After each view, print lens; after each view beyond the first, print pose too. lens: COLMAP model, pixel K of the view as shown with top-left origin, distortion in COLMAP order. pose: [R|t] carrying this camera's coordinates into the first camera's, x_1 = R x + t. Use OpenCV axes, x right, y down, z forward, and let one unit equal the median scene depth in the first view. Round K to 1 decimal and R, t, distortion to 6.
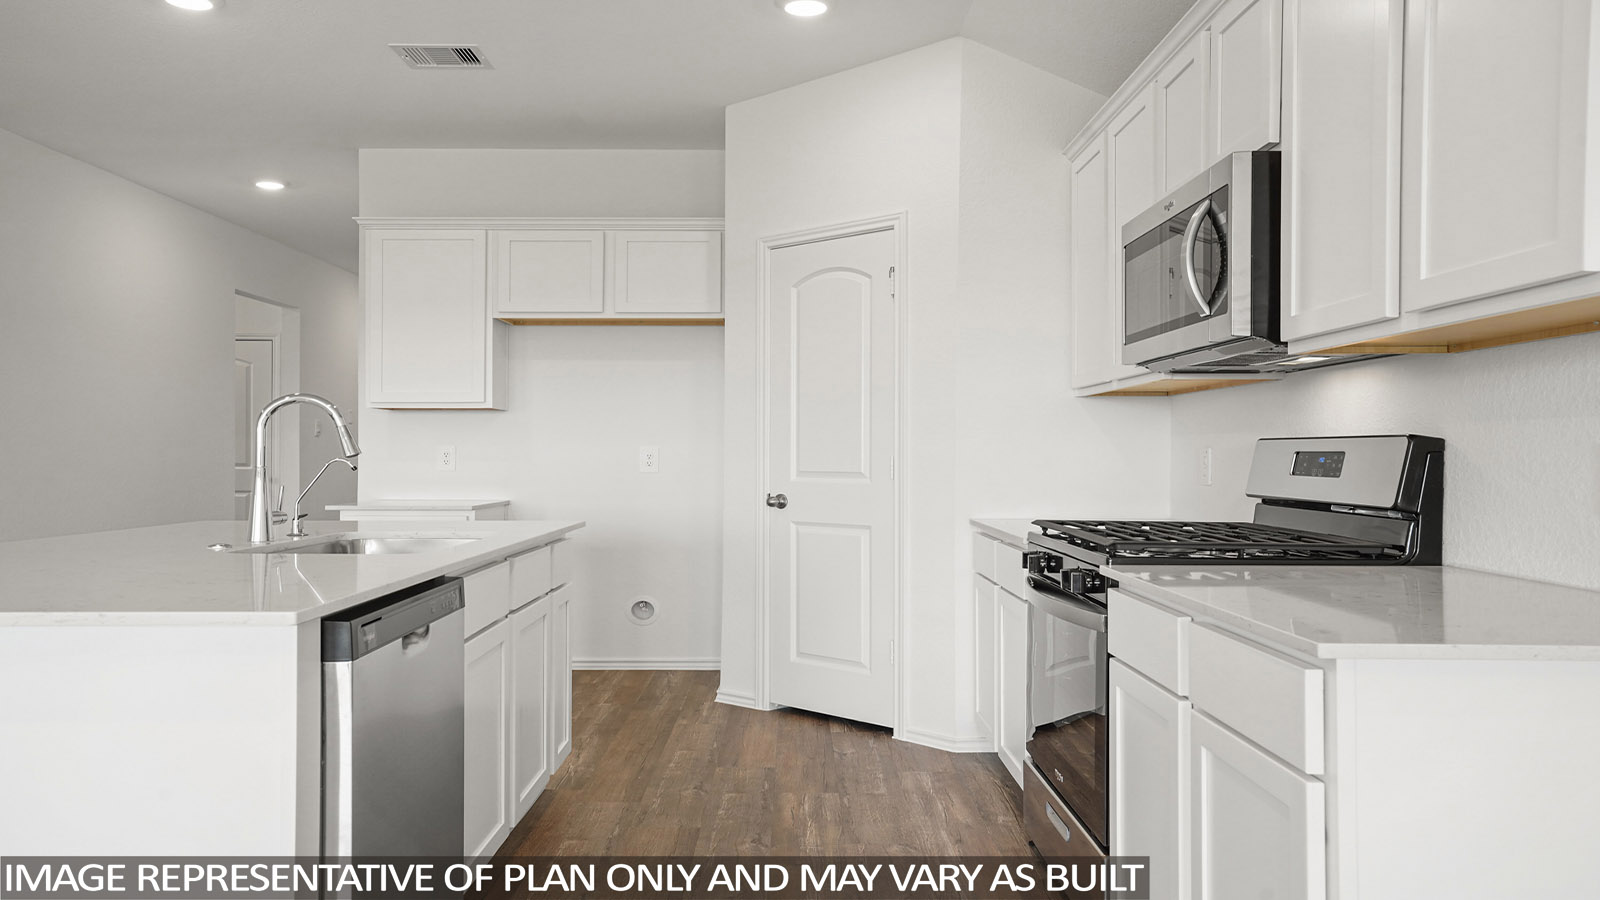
lens RADIAL K [[1220.2, 0, 800.0], [0, 1220.2, 450.0], [0, 0, 1]] dist [0.001213, -0.000406]
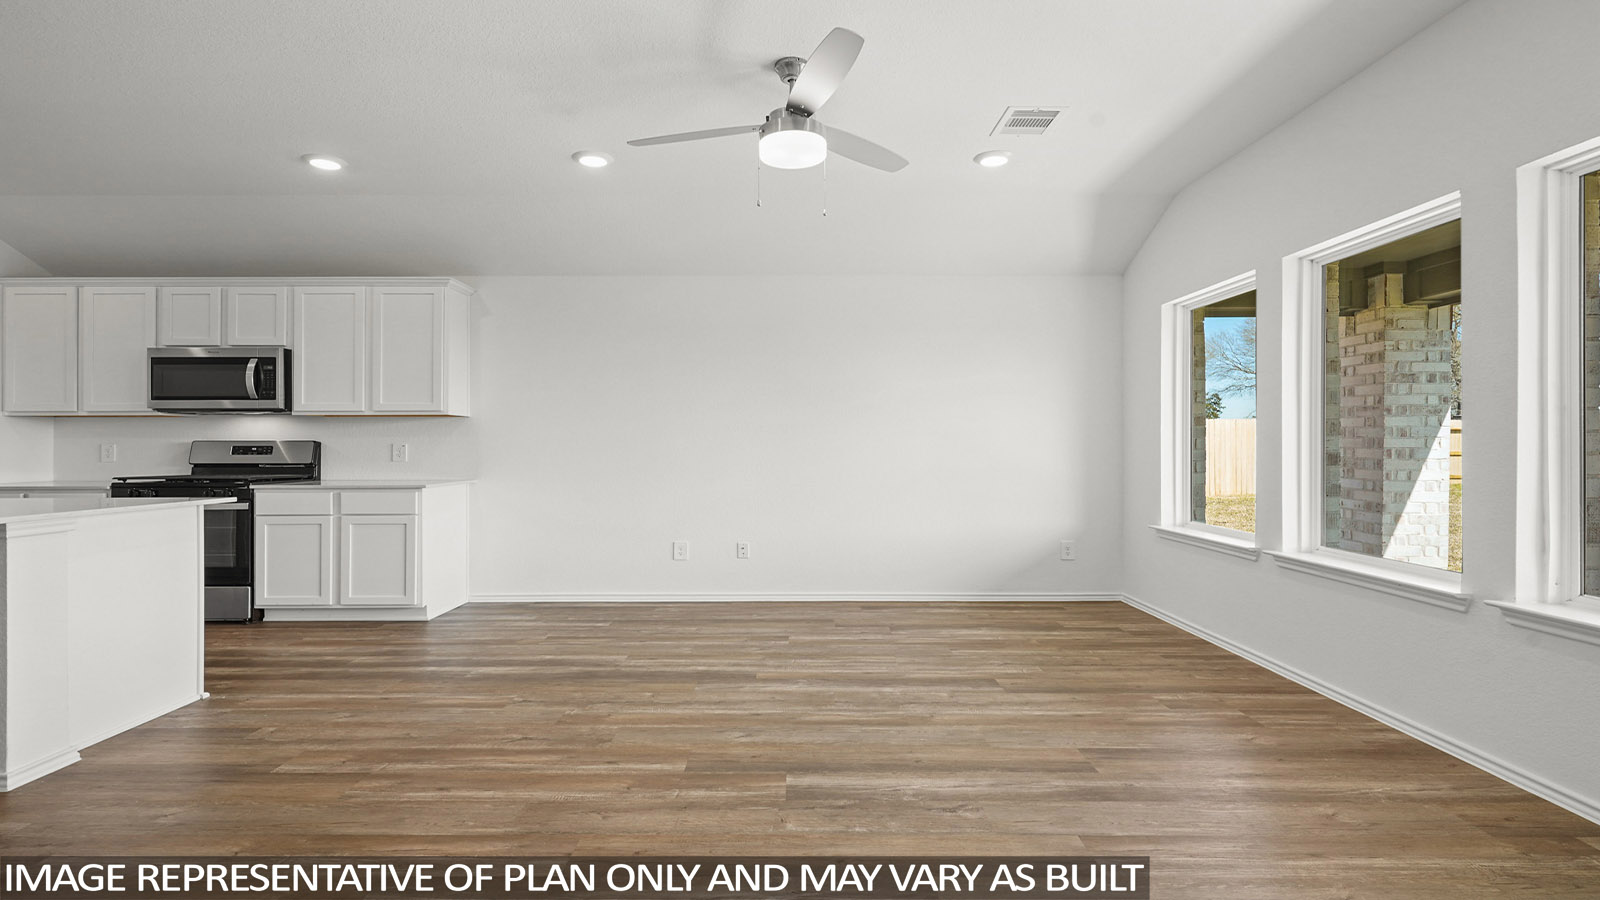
lens RADIAL K [[777.5, 0, 798.0], [0, 777.5, 444.7], [0, 0, 1]] dist [0.001934, -0.001930]
pose [[0.004463, -0.000161, 0.999990, -0.804599], [0.000103, 1.000000, 0.000160, -0.001126], [-0.999990, 0.000102, 0.004463, -0.151638]]
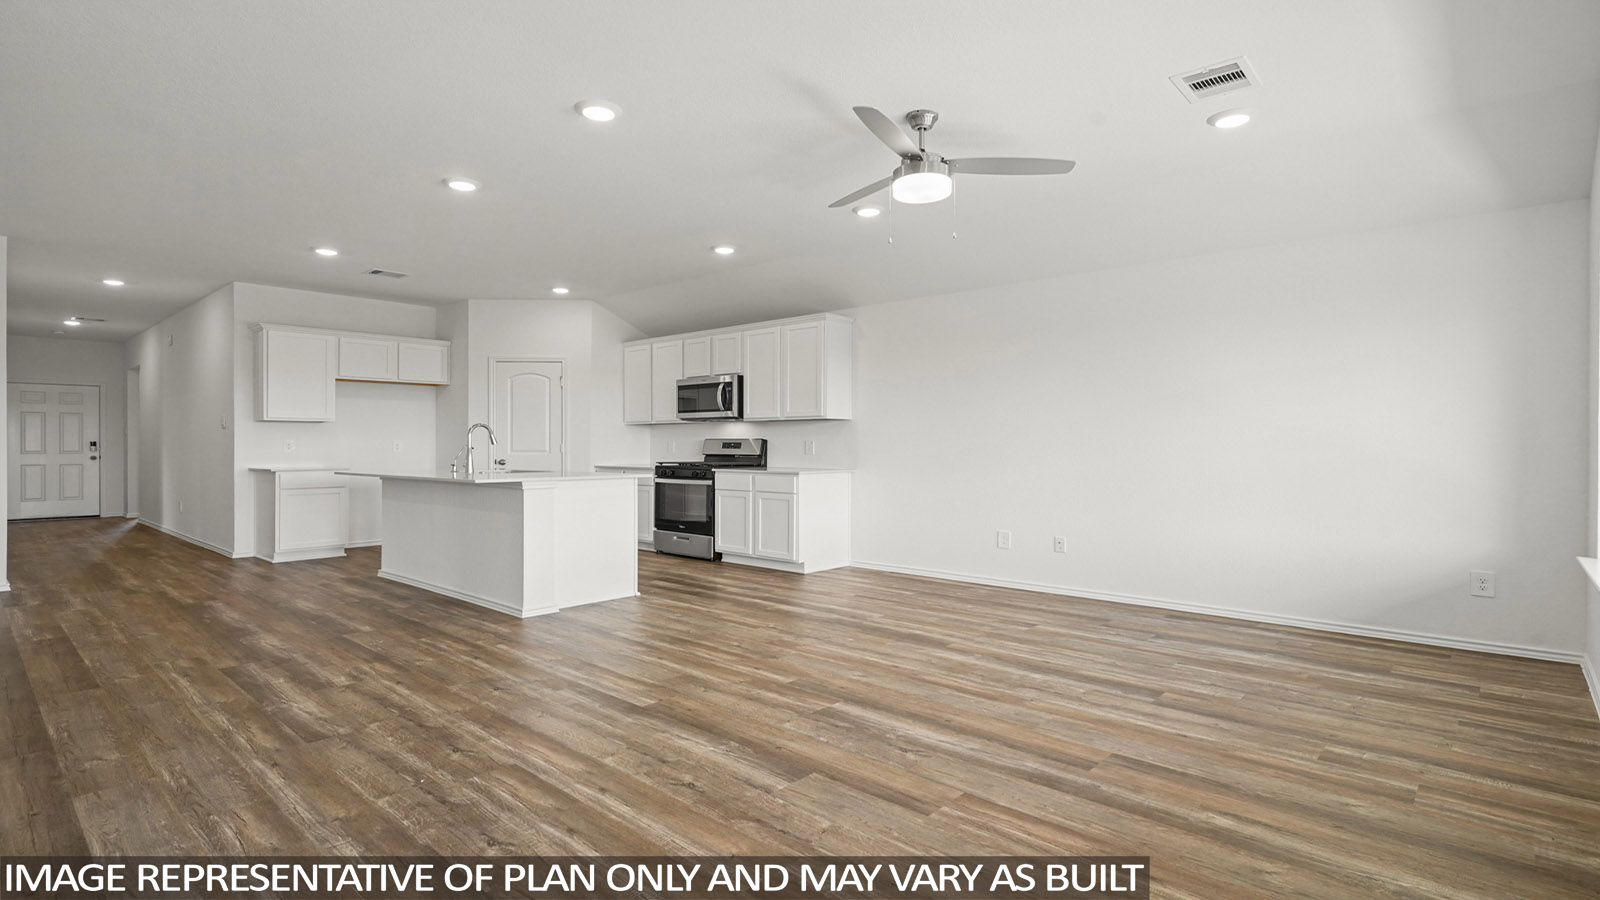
lens RADIAL K [[777.5, 0, 798.0], [0, 777.5, 444.7], [0, 0, 1]] dist [0.001934, -0.001930]
pose [[0.677112, -0.002544, 0.735876, -0.794578], [-0.000107, 0.999994, 0.003556, -0.000620], [-0.735880, -0.002486, 0.677107, -0.546343]]
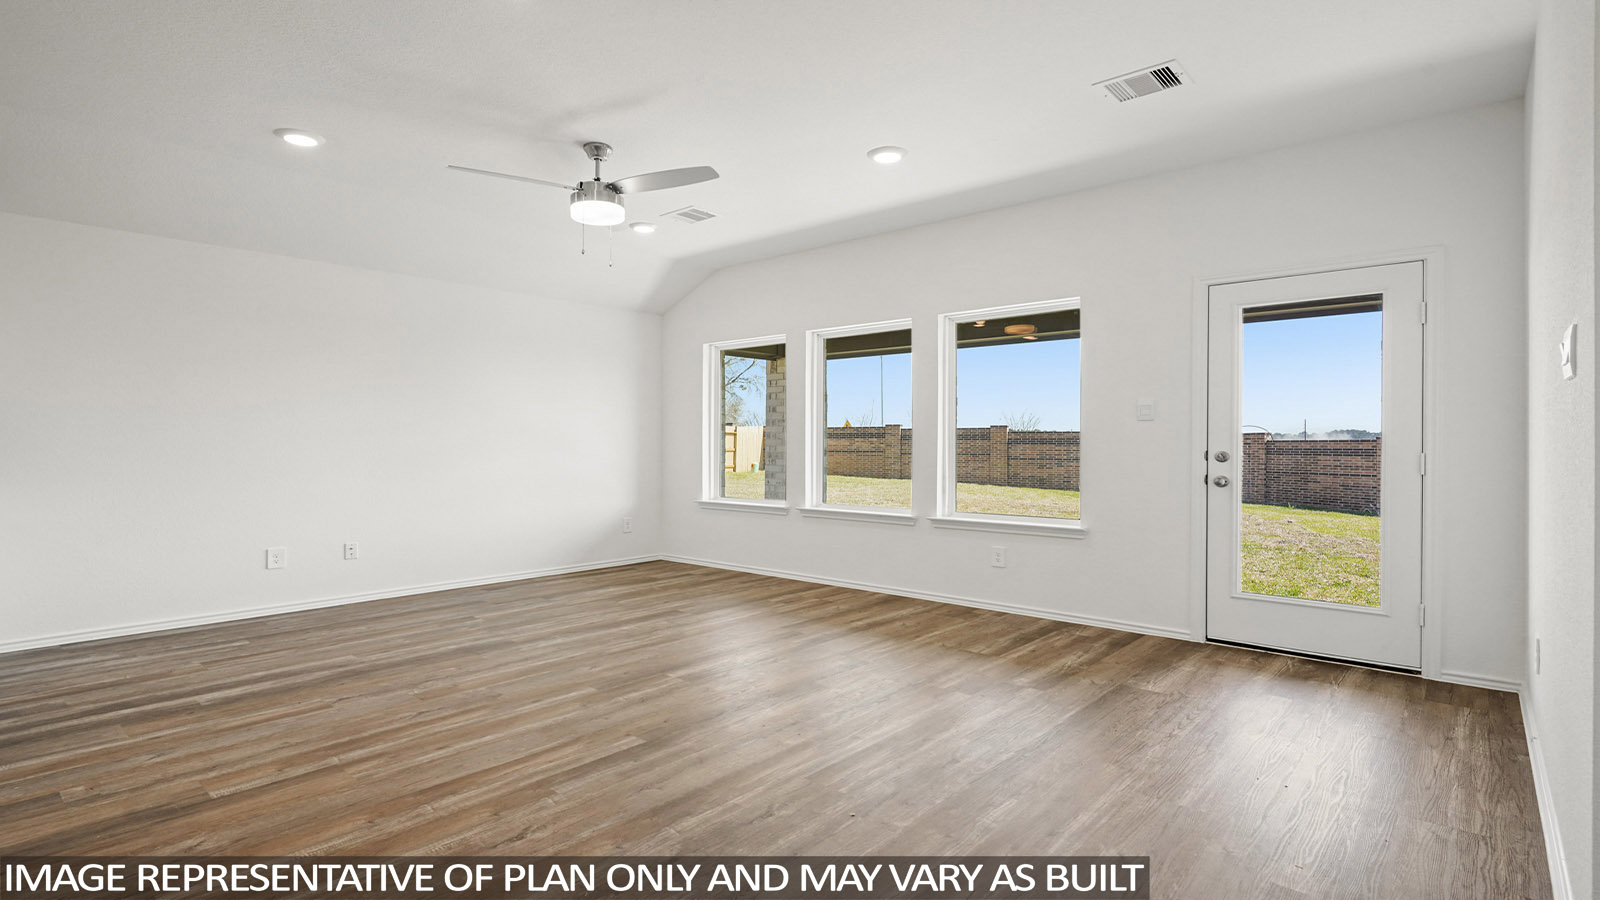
lens RADIAL K [[772.0, 0, 797.5], [0, 772.0, 451.5], [0, 0, 1]] dist [0.002302, -0.001790]
pose [[-0.747651, -0.008500, 0.664037, -0.863494], [-0.002812, 0.999950, 0.009634, 0.000143], [-0.664086, 0.005336, -0.747637, 0.305796]]
